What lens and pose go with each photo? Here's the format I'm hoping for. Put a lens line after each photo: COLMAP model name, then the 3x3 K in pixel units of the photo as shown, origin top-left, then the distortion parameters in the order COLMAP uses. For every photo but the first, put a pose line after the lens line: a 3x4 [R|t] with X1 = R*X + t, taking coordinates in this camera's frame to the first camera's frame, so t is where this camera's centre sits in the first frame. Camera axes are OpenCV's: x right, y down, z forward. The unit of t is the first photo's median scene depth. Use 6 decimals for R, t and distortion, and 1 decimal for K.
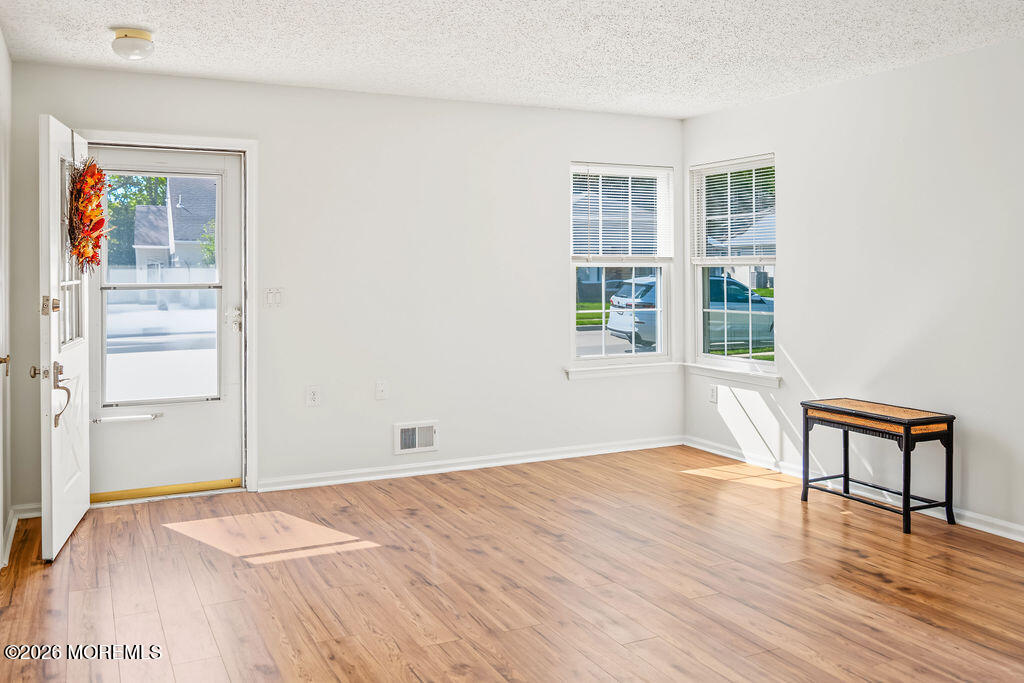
lens RADIAL K [[876.8, 0, 521.0], [0, 876.8, 261.5], [0, 0, 1]] dist [-0.001837, -0.007548]
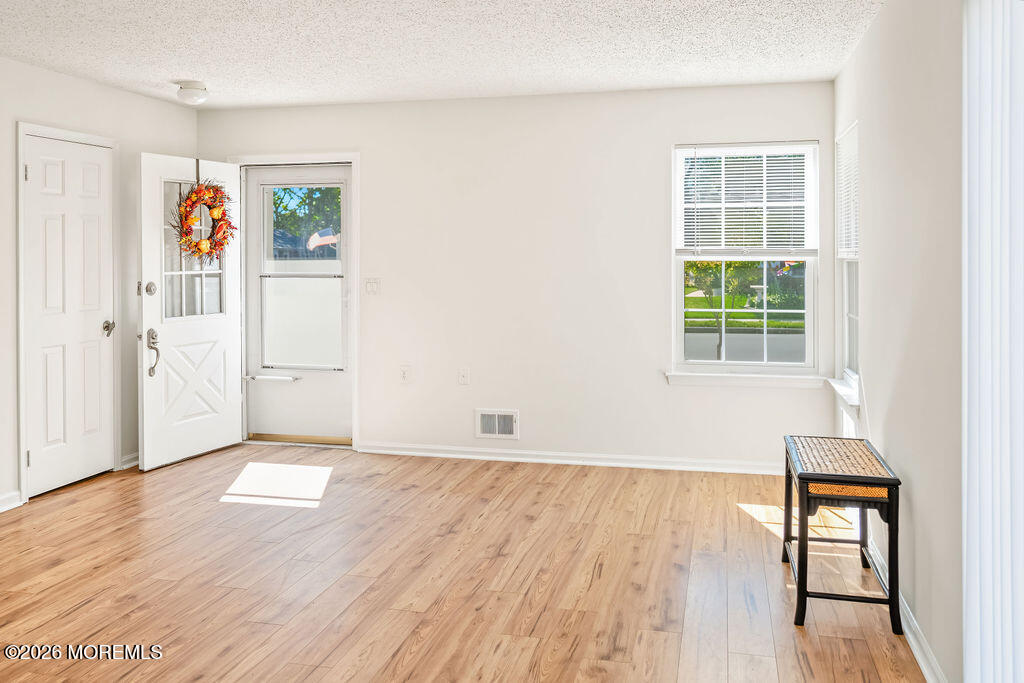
lens RADIAL K [[876.8, 0, 521.0], [0, 876.8, 261.5], [0, 0, 1]] dist [-0.001837, -0.007548]
pose [[0.767186, 0.005467, -0.641402, 0.706726], [0.003595, 0.999911, 0.012823, -0.007425], [0.641415, -0.012143, 0.767098, 0.272395]]
